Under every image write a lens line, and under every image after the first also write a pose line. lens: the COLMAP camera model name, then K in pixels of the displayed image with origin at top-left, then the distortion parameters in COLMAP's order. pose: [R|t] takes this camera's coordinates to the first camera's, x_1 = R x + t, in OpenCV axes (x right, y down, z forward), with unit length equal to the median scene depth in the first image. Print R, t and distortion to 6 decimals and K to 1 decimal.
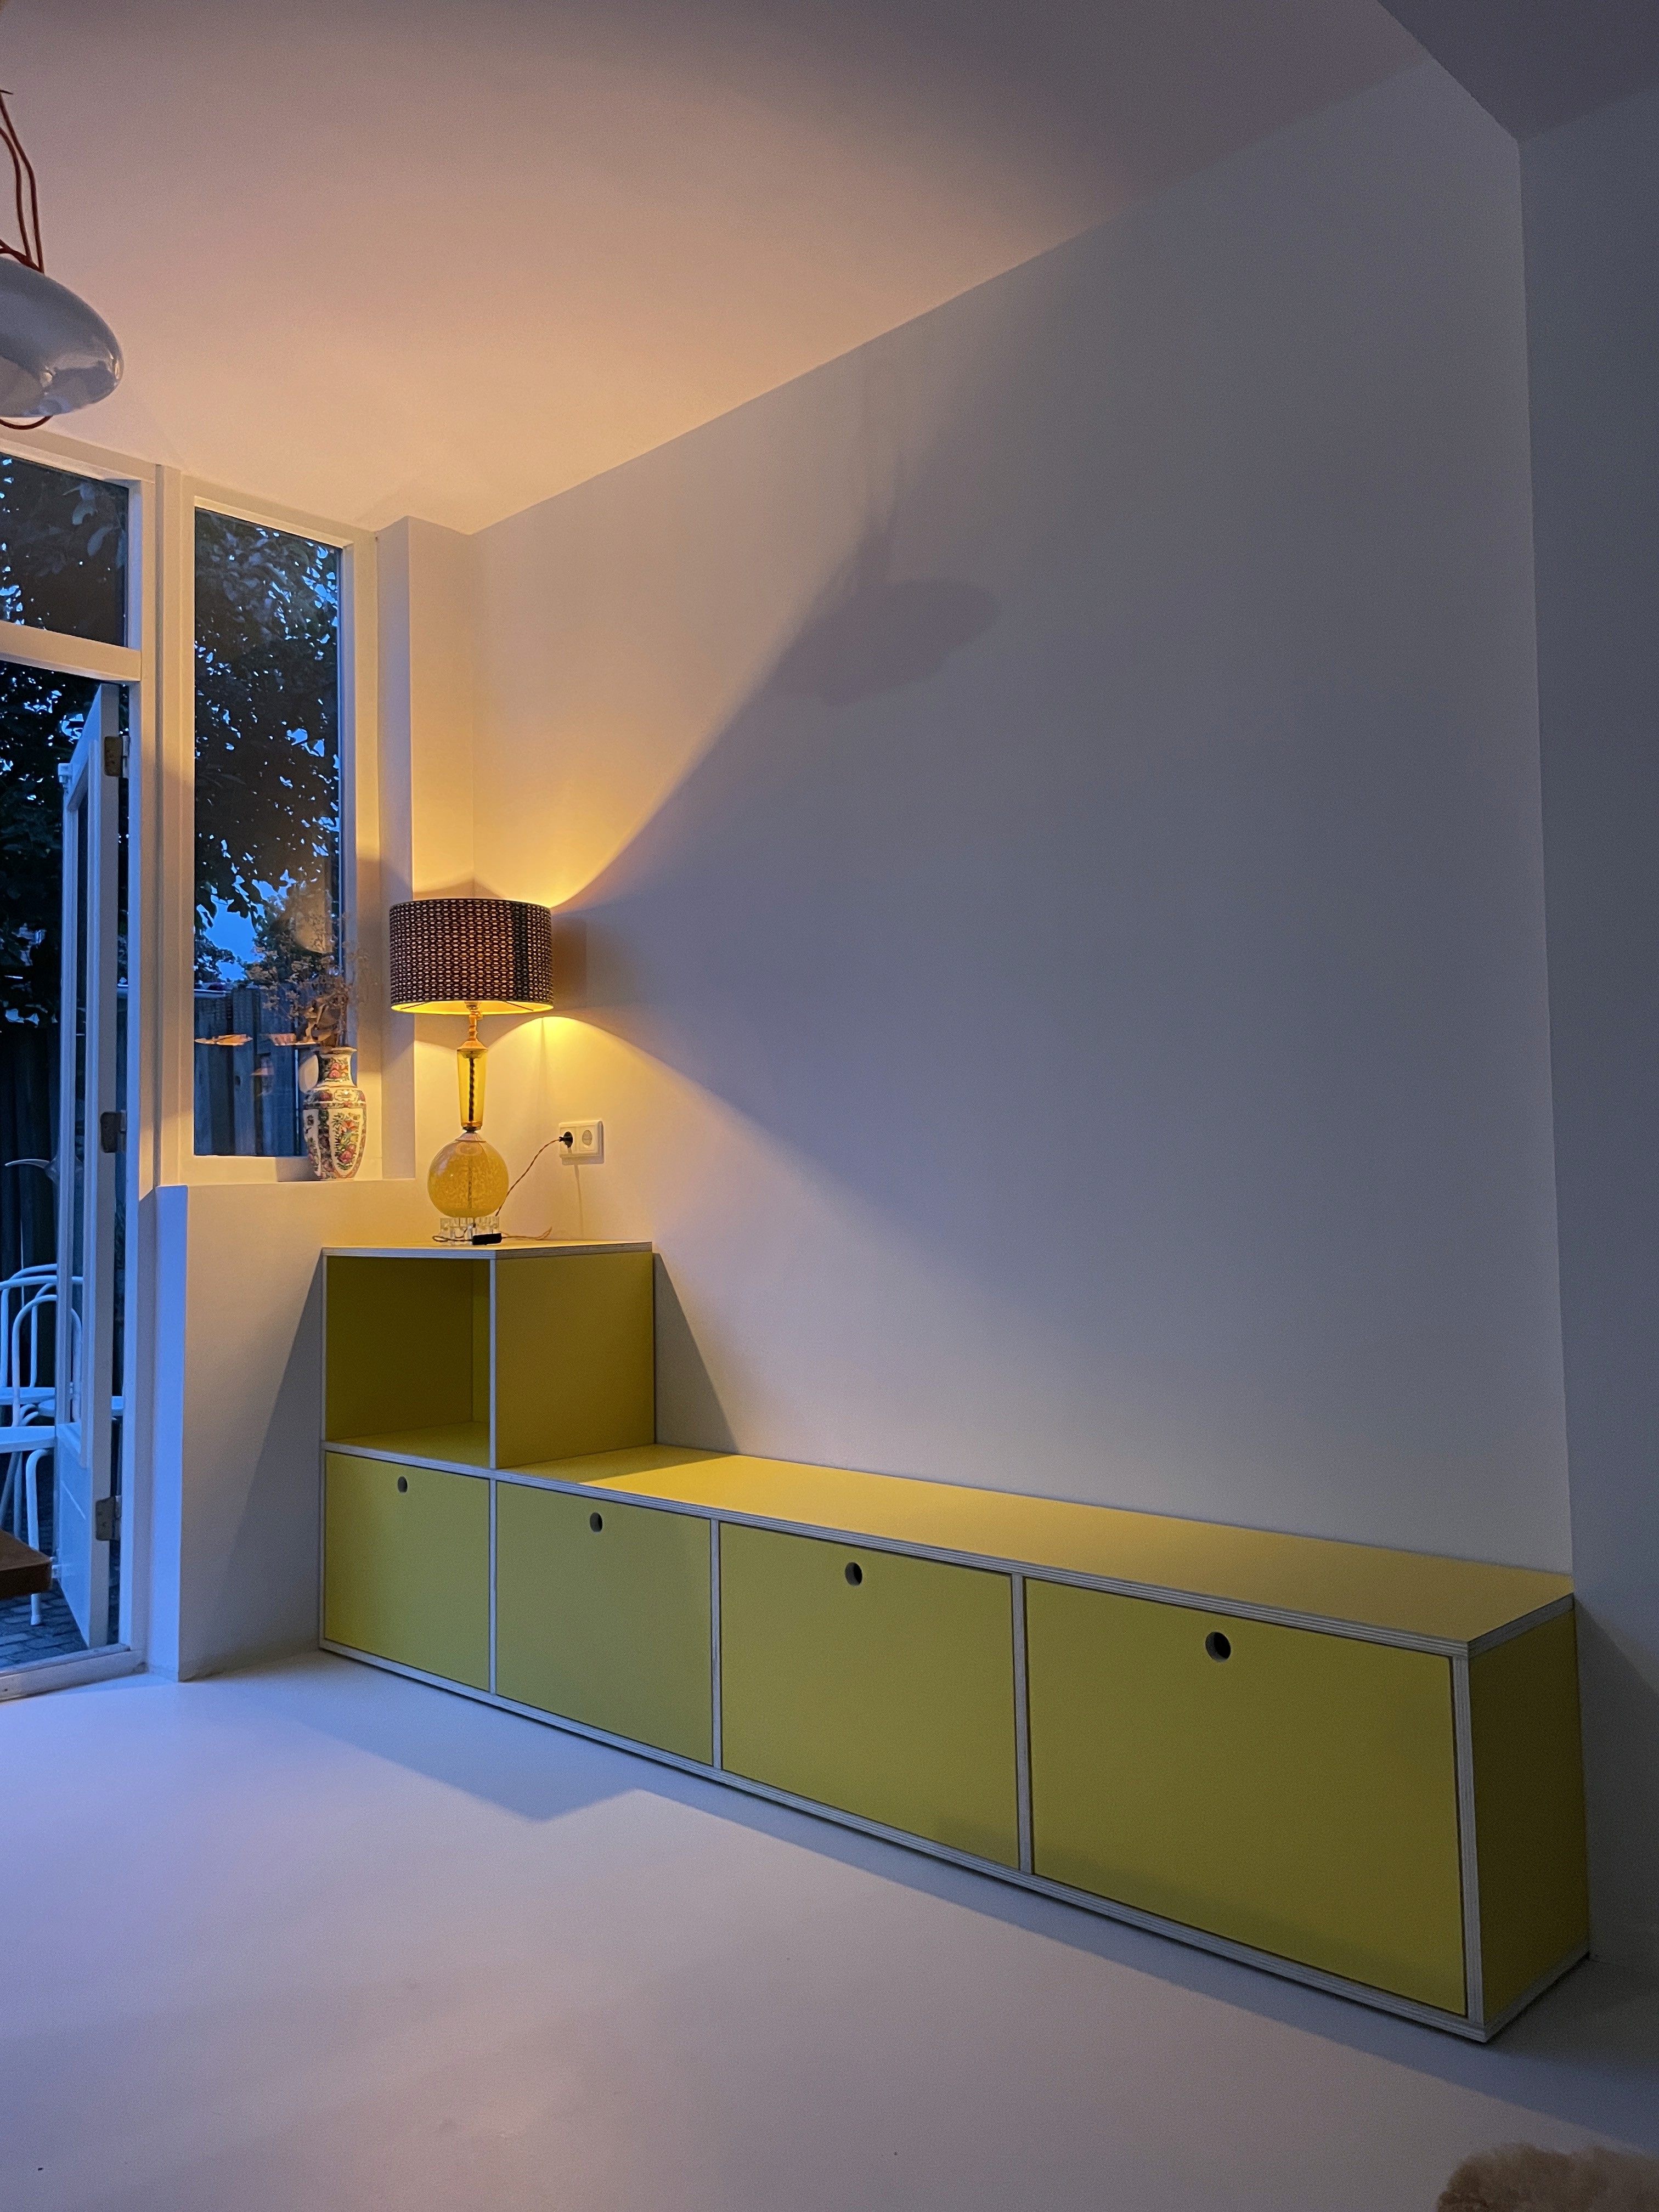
lens RADIAL K [[1688.0, 0, 835.3], [0, 1688.0, 1097.0], [0, 0, 1]] dist [0.068379, -0.112273]
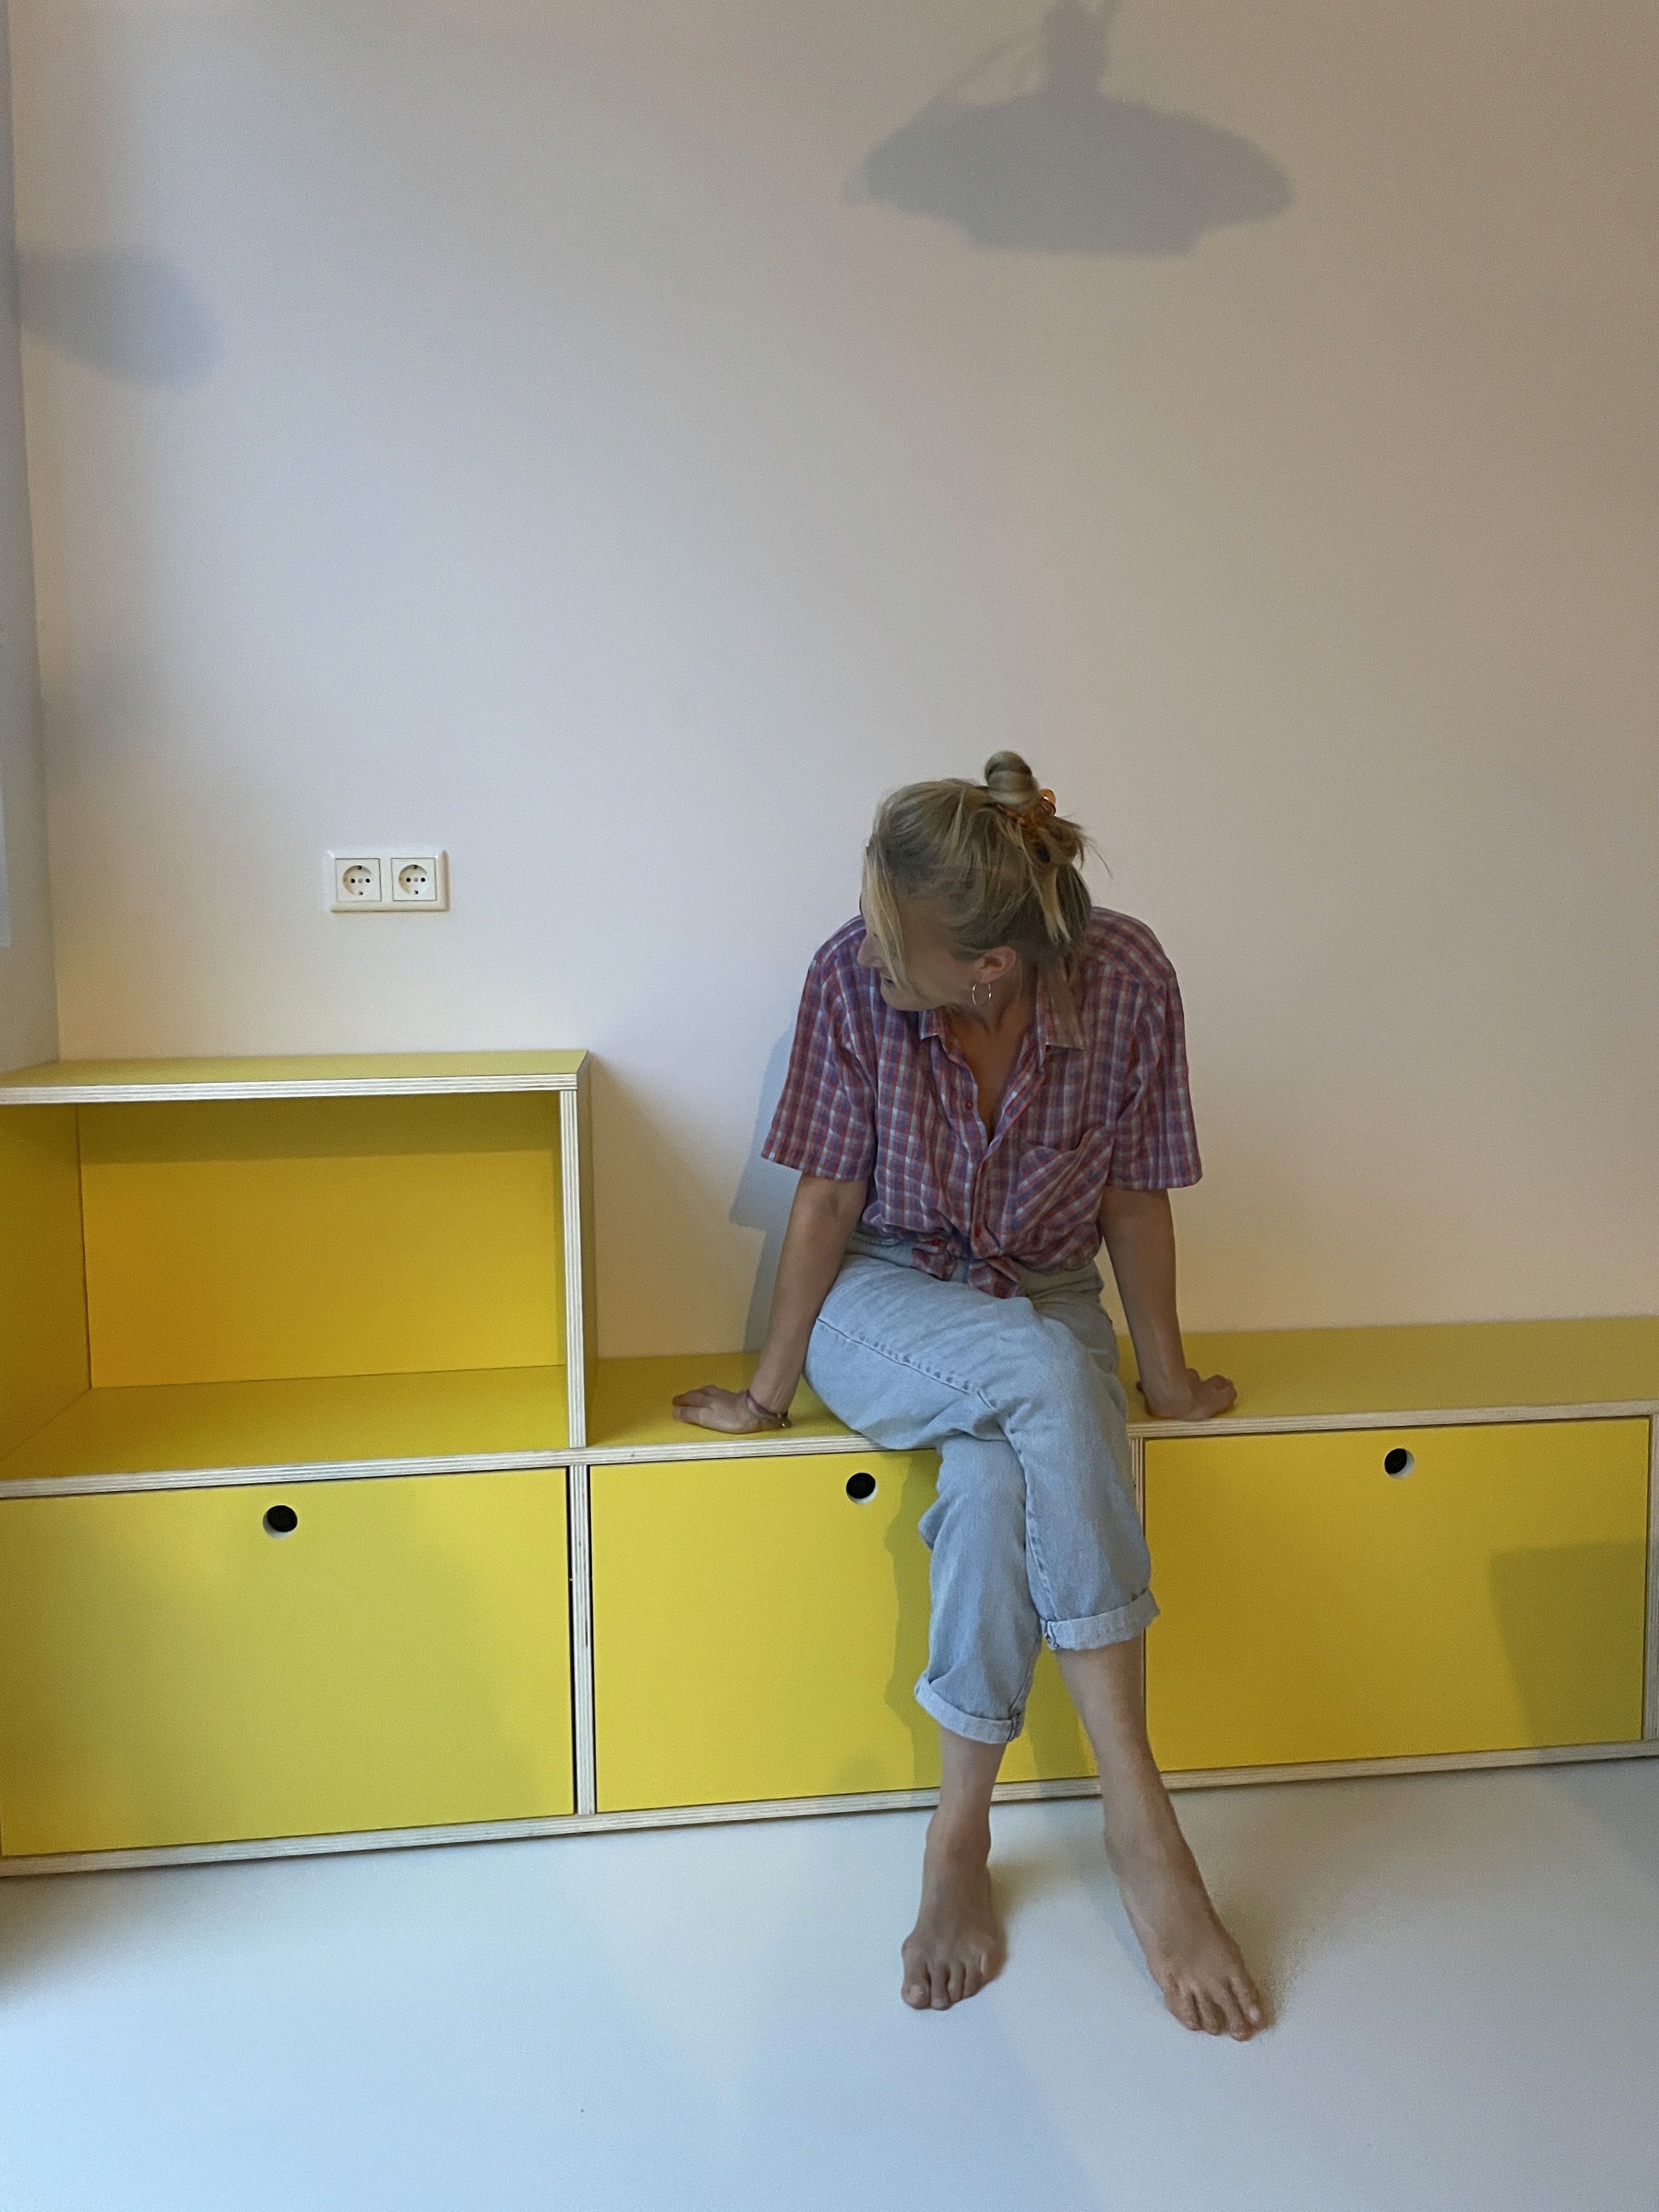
lens RADIAL K [[1680.2, 0, 819.7], [0, 1680.2, 1189.4], [0, 0, 1]] dist [0.035866, 0.000835]
pose [[0.618018, -0.077729, 0.782312, -0.534016], [-0.042904, 0.990283, 0.132286, 0.049191], [-0.784992, -0.115319, 0.608678, 0.544533]]
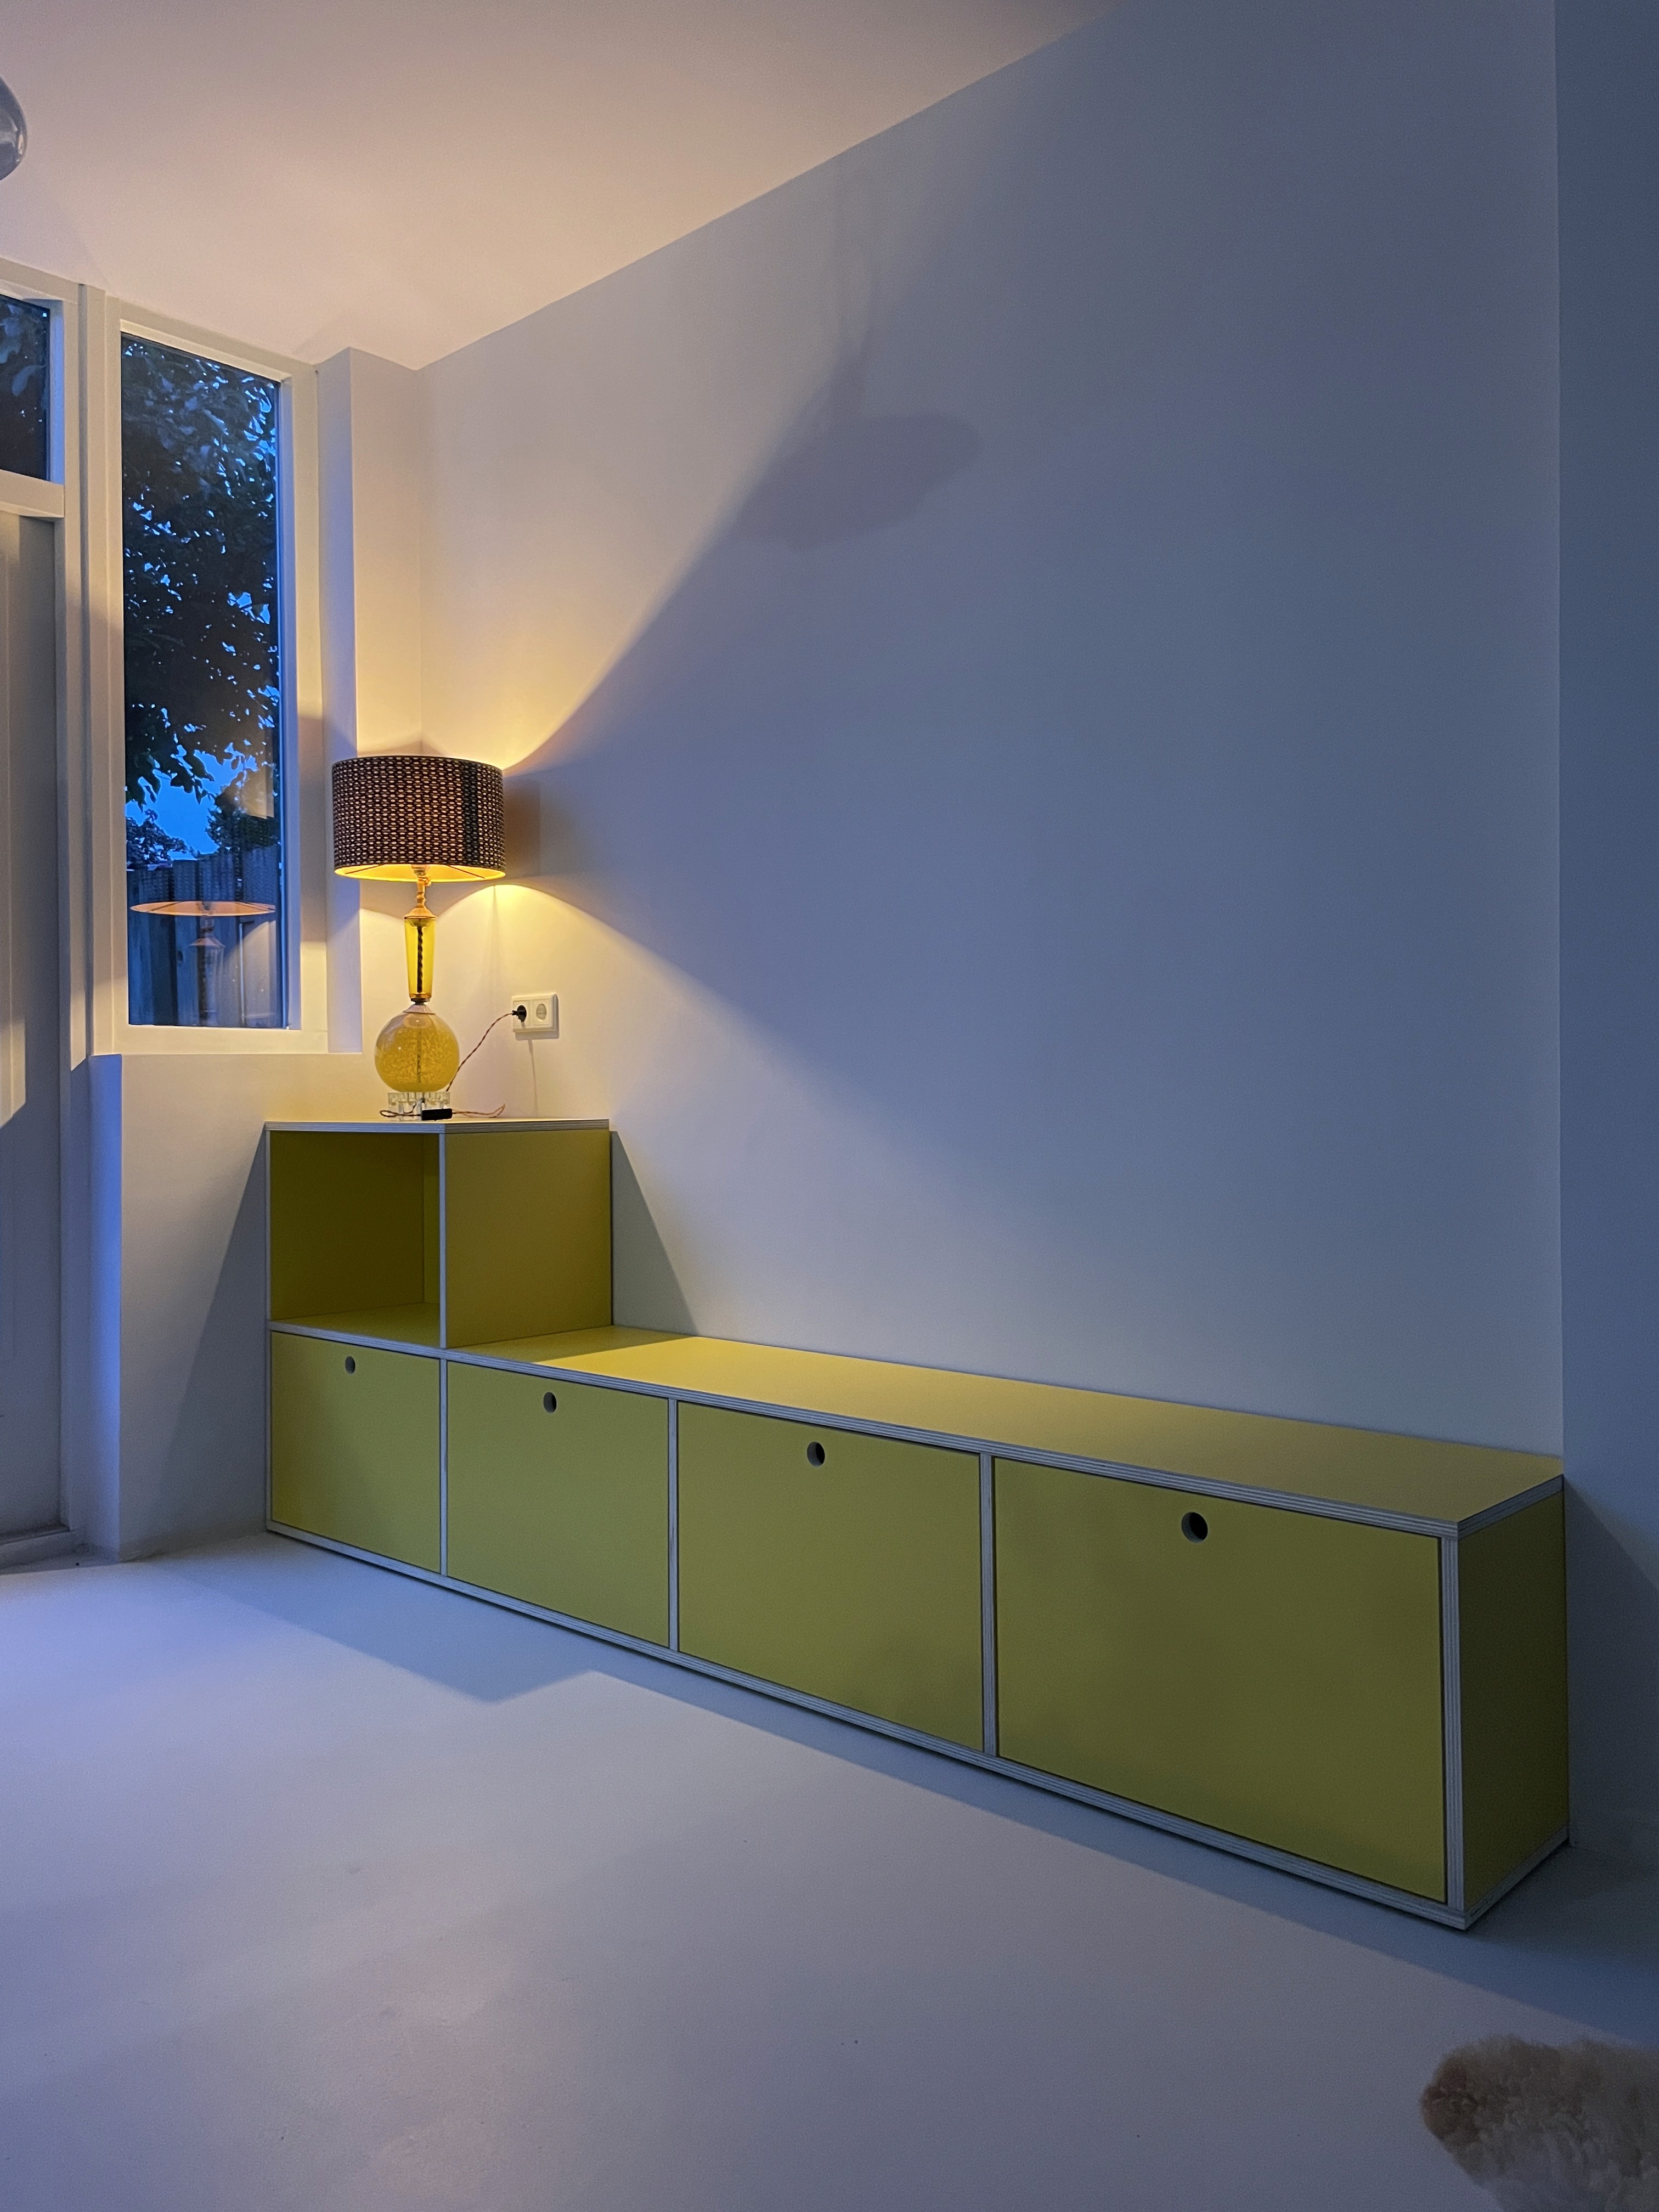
lens RADIAL K [[1676.8, 0, 829.5], [0, 1676.8, 1106.0], [0, 0, 1]] dist [0.074851, -0.127693]
pose [[0.999738, 0.009216, 0.020941, -0.002331], [-0.010520, 0.997956, 0.063041, 0.016201], [-0.020317, -0.063244, 0.997791, 0.039520]]
